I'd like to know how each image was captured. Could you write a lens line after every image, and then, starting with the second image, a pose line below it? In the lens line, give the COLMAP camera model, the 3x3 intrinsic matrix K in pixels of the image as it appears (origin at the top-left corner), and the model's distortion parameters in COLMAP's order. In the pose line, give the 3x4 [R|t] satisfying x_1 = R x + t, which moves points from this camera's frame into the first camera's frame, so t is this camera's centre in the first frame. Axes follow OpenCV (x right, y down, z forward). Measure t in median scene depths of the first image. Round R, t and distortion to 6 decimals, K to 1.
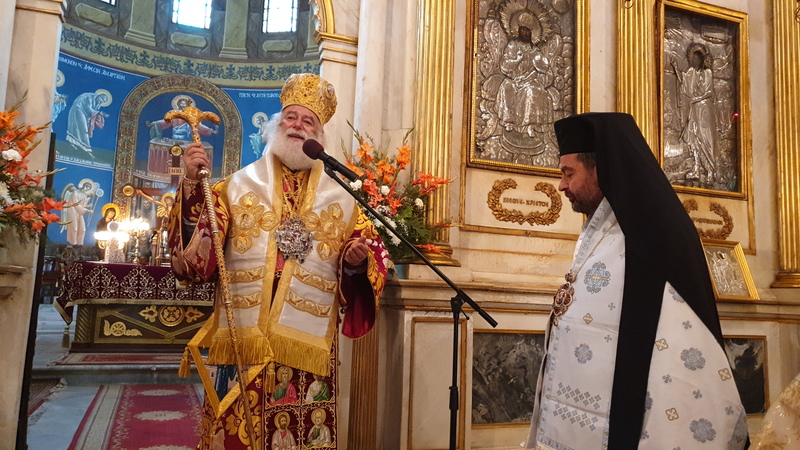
lens RADIAL K [[616.9, 0, 398.3], [0, 616.9, 225.6], [0, 0, 1]] dist [-0.000834, -0.042371]
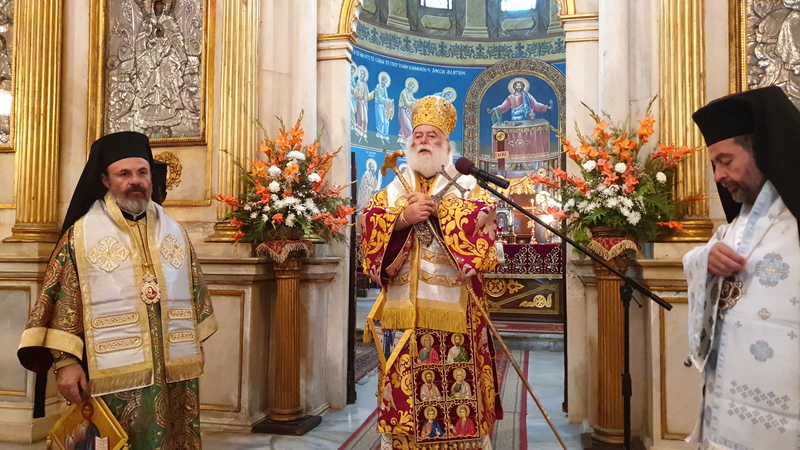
lens RADIAL K [[616.9, 0, 396.1], [0, 616.9, 229.5], [0, 0, 1]] dist [-0.000834, -0.042371]
pose [[0.808883, -0.050409, -0.585805, 0.207850], [0.089078, 0.995324, 0.037352, -0.023524], [0.581183, -0.082396, 0.809591, -0.003267]]
